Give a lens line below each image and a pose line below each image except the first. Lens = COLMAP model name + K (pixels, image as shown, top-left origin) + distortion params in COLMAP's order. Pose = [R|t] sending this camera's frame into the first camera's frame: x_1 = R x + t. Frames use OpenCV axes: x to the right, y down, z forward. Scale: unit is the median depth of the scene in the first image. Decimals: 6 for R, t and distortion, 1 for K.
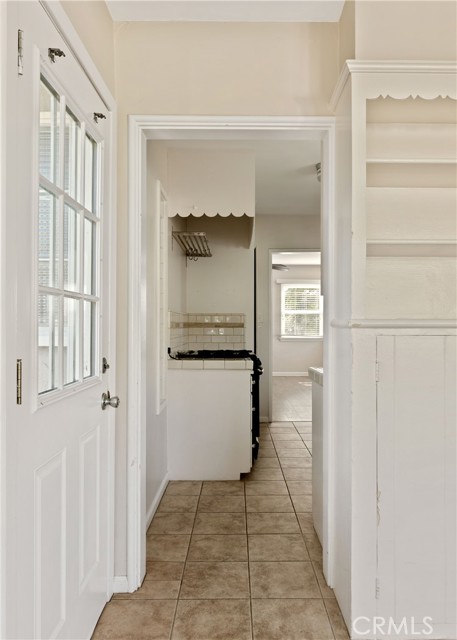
lens RADIAL K [[466.4, 0, 241.2], [0, 466.4, 320.1], [0, 0, 1]] dist [-0.005873, -0.002886]
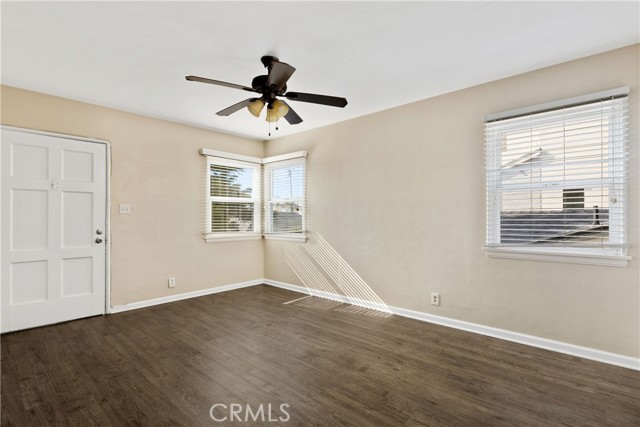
lens RADIAL K [[309.8, 0, 324.7], [0, 309.8, 216.0], [0, 0, 1]] dist [0.000508, 0.000423]
pose [[0.672088, 0.000525, 0.740471, -0.483616], [-0.005519, 0.999976, 0.004300, 0.019138], [-0.740451, -0.006976, 0.672074, 2.130979]]
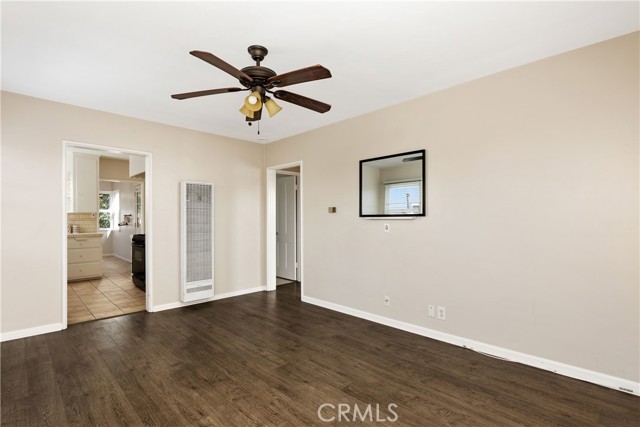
lens RADIAL K [[303.5, 0, 321.8], [0, 303.5, 211.4], [0, 0, 1]] dist [-0.000020, 0.000133]
pose [[-0.713199, -0.009901, -0.700892, 0.550526], [0.010179, 0.999649, -0.024479, 0.012888], [0.700888, -0.024593, -0.712848, 3.584751]]
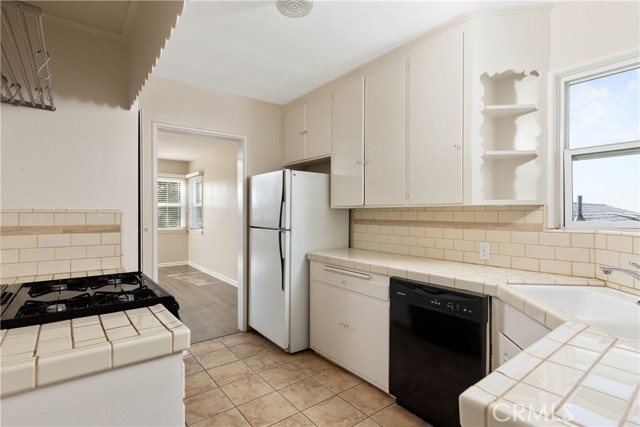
lens RADIAL K [[317.5, 0, 320.0], [0, 317.5, 213.5], [0, 0, 1]] dist [-0.002357, -0.000189]
pose [[0.796102, -0.000686, 0.605162, -0.069511], [-0.006825, 0.999926, 0.010112, -0.027955], [-0.605124, -0.012181, 0.796038, 0.837113]]
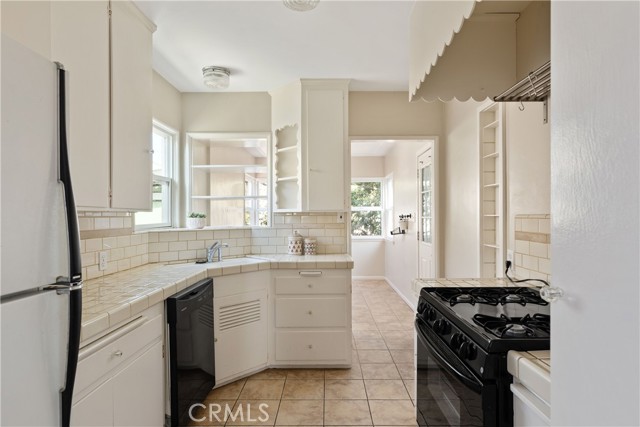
lens RADIAL K [[362.3, 0, 320.0], [0, 362.3, 213.5], [0, 0, 1]] dist [-0.000288, -0.000020]
pose [[-0.999678, 0.001406, 0.025326, 0.208648], [0.000990, 0.999864, -0.016439, -0.023981], [-0.025345, -0.016409, -0.999544, 2.000968]]
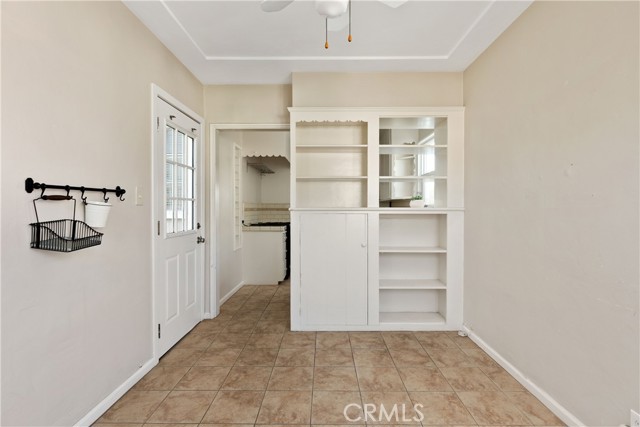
lens RADIAL K [[303.5, 0, 321.8], [0, 303.5, 211.4], [0, 0, 1]] dist [-0.000020, 0.000133]
pose [[0.999867, 0.004462, -0.015666, 0.258336], [-0.004150, 0.999794, 0.019867, -0.010850], [0.015752, -0.019800, 0.999680, -0.407686]]
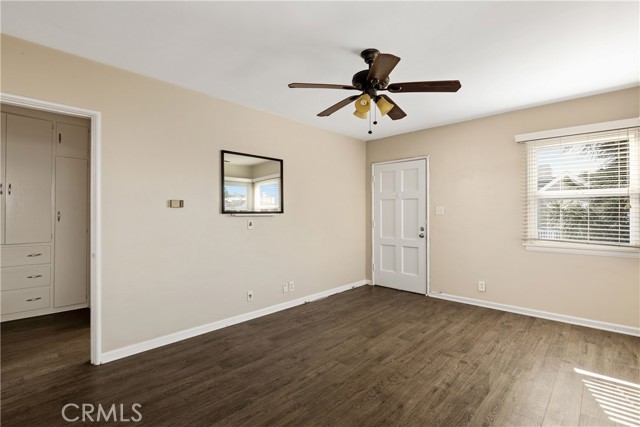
lens RADIAL K [[303.5, 0, 321.8], [0, 303.5, 211.4], [0, 0, 1]] dist [-0.000020, 0.000133]
pose [[0.718463, -0.005378, -0.695545, 0.586076], [0.006380, 0.999979, -0.001143, 0.002034], [0.695536, -0.003616, 0.718482, 2.167197]]
